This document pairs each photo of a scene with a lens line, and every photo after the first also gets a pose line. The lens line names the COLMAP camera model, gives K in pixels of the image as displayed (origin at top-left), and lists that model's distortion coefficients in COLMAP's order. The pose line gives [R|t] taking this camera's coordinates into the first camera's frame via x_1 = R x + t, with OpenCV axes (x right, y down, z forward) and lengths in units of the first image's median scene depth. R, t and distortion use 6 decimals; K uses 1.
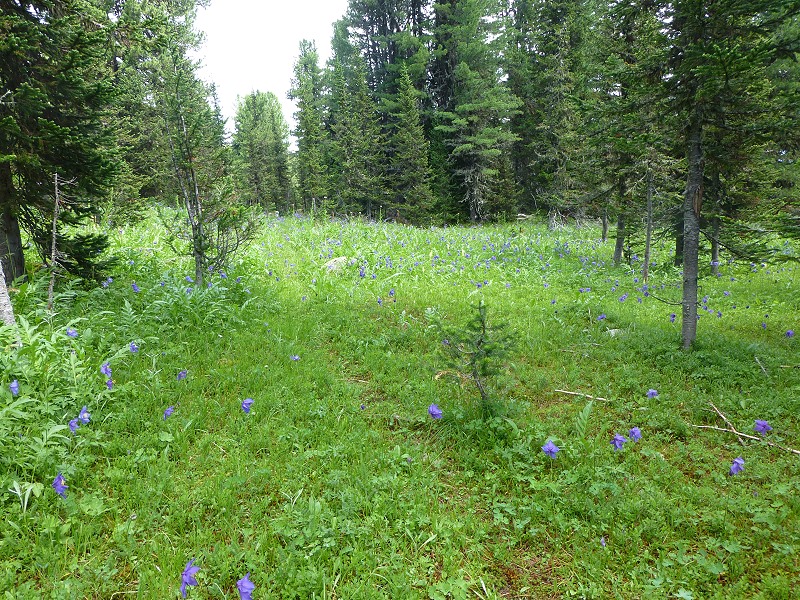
lens RADIAL K [[610.6, 0, 400.0], [0, 610.6, 300.0], [0, 0, 1]] dist [-0.008413, -0.004786]
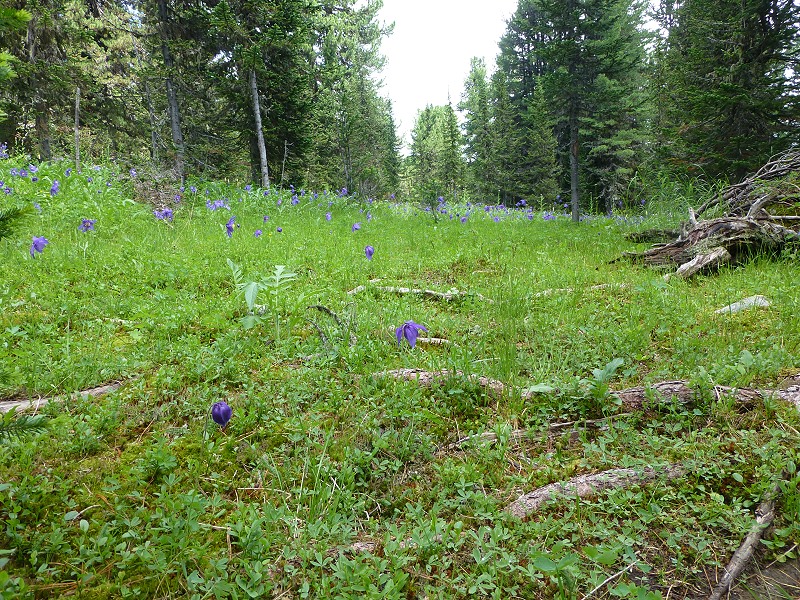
lens RADIAL K [[605.6, 0, 400.0], [0, 605.6, 300.0], [0, 0, 1]] dist [0.006461, 0.001756]
pose [[0.959517, 0.054773, -0.276275, 0.069690], [-0.059406, 0.998198, -0.008420, 0.052181], [0.275316, 0.024491, 0.961042, -0.144566]]
